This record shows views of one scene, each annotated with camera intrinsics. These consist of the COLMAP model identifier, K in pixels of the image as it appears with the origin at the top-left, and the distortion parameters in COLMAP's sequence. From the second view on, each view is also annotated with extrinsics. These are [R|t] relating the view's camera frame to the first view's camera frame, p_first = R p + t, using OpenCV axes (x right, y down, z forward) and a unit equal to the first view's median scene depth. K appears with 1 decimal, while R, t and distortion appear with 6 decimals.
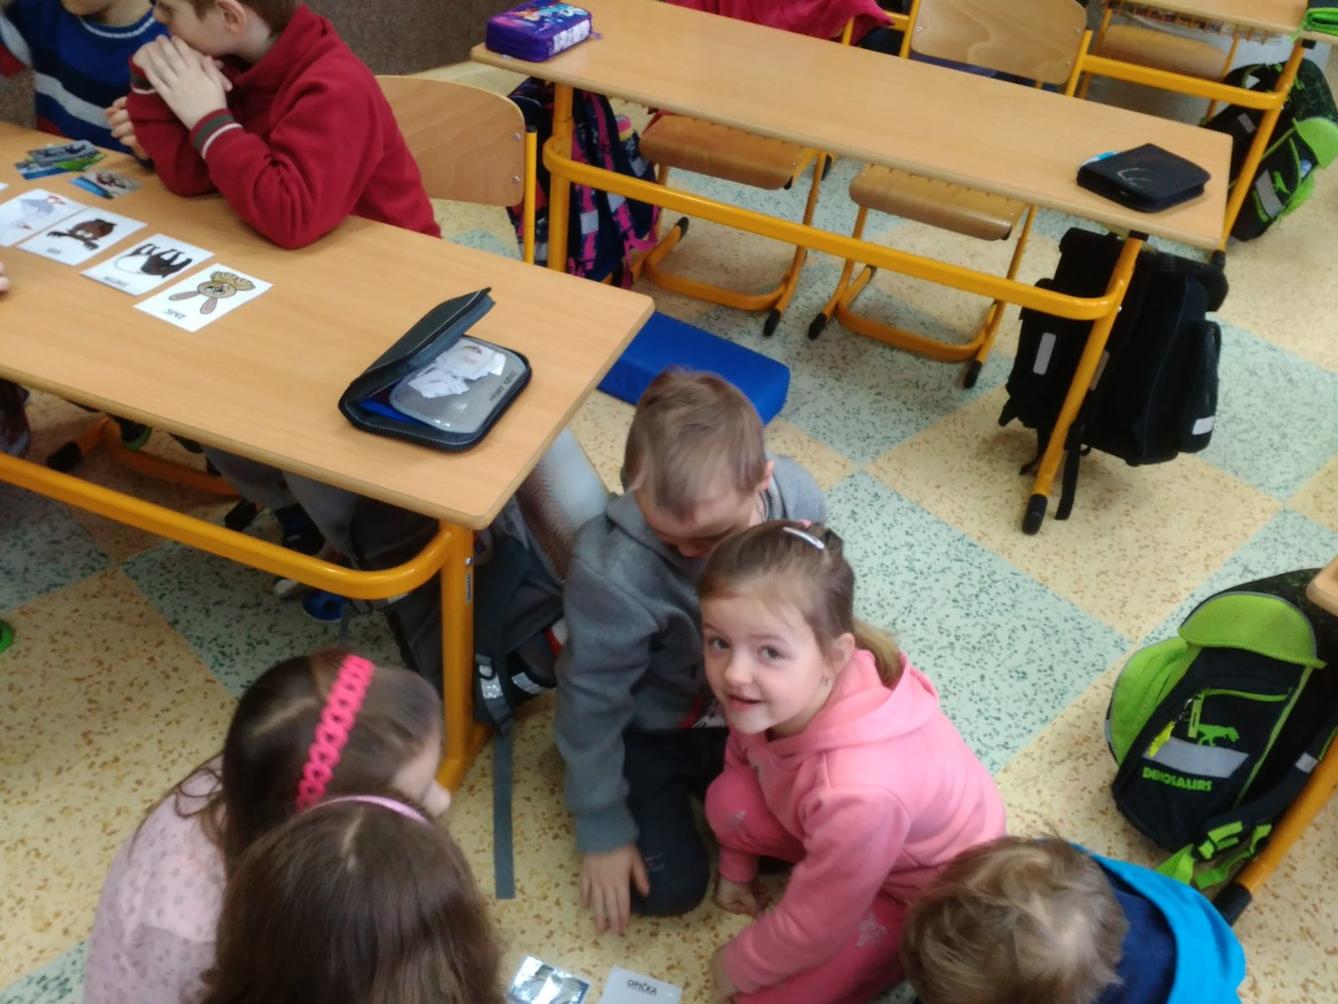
lens RADIAL K [[1210.2, 0, 669.0], [0, 1210.2, 502.0], [0, 0, 1]] dist [0.080758, -0.190532]
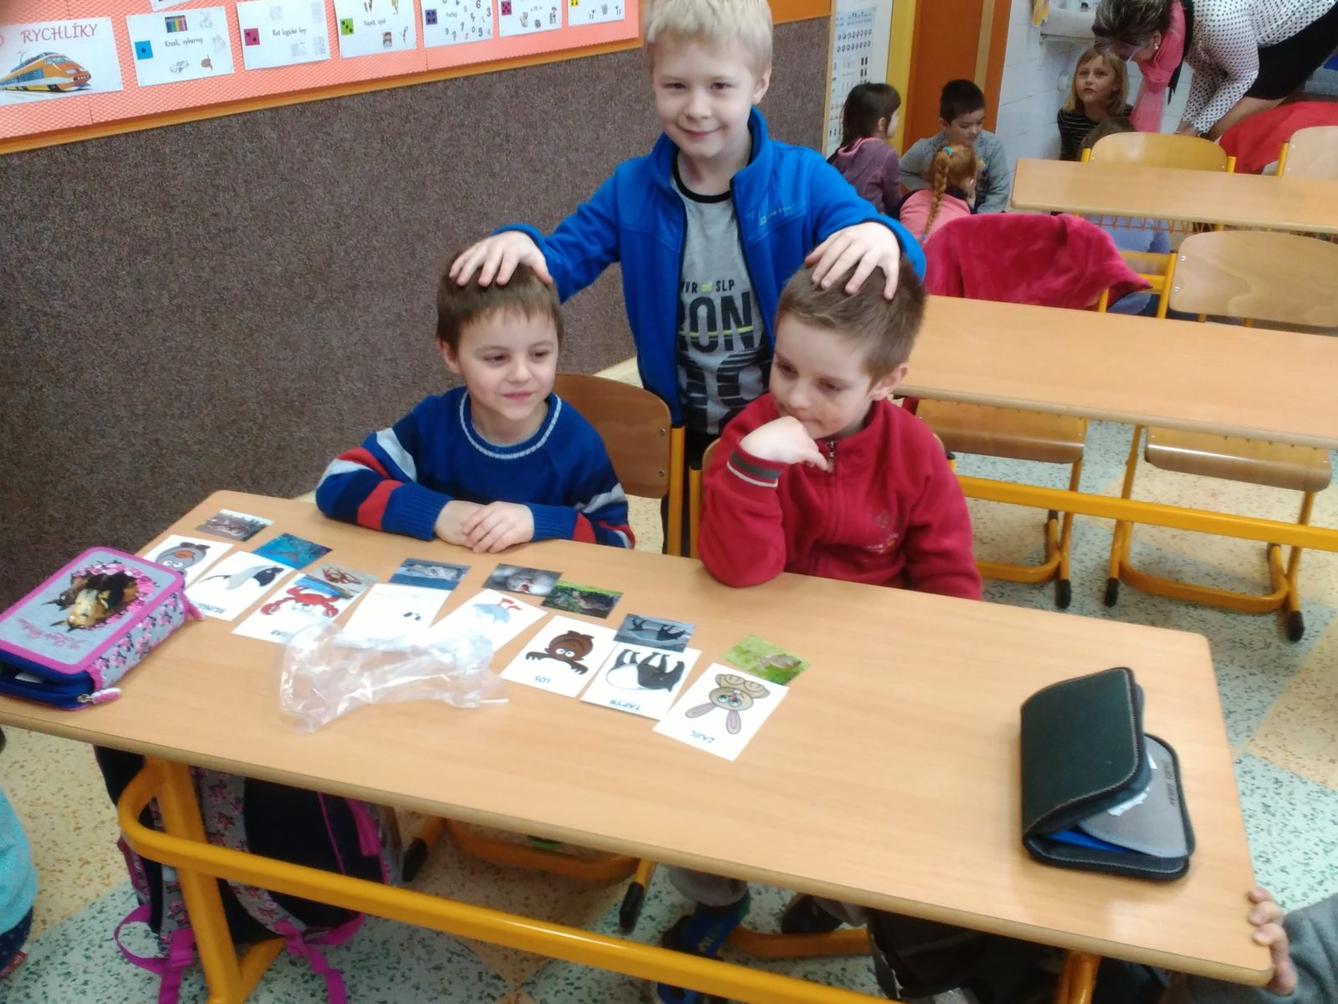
lens RADIAL K [[1177.4, 0, 673.9], [0, 1177.4, 533.2], [0, 0, 1]] dist [0.001355, -0.048010]
pose [[0.992402, -0.121624, 0.018581, -0.291525], [0.123035, 0.980635, -0.152375, -0.117195], [0.000311, 0.153503, 0.988148, 0.103305]]
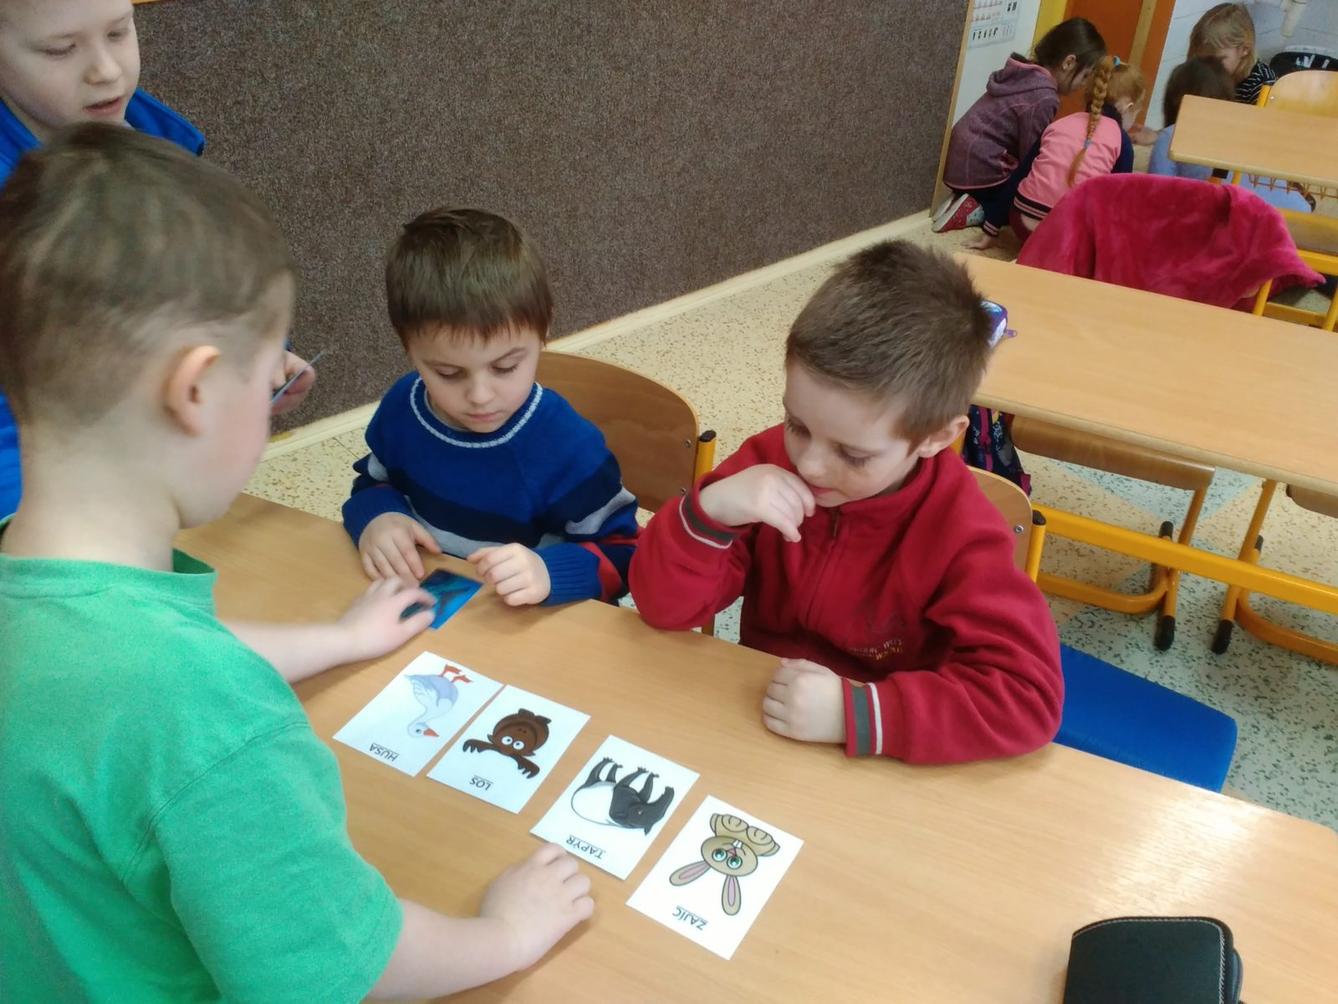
lens RADIAL K [[1162.2, 0, 665.4], [0, 1162.2, 521.1], [0, 0, 1]] dist [0.071764, -0.198758]
pose [[0.997749, -0.015261, -0.065297, -0.253338], [0.011116, 0.997928, -0.063373, -0.224501], [0.066129, 0.062504, 0.995851, 0.236309]]
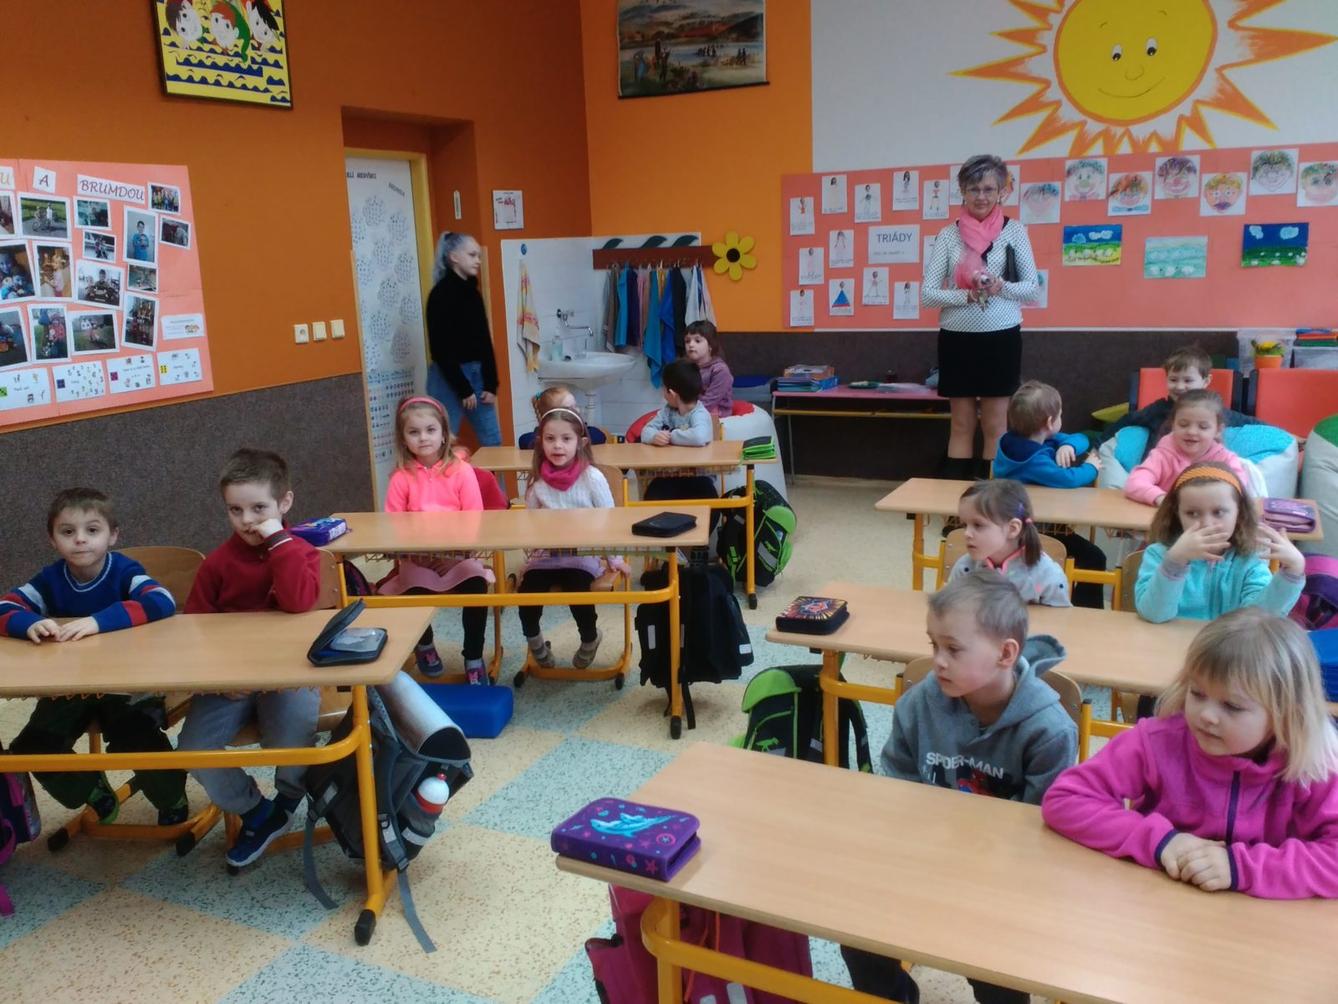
lens RADIAL K [[1177.4, 0, 673.9], [0, 1177.4, 533.2], [0, 0, 1]] dist [0.001355, -0.048010]
pose [[0.932057, -0.203391, 0.299836, -0.139004], [0.310301, 0.875335, -0.370812, 0.393597], [-0.187037, 0.438657, 0.878975, -0.561630]]
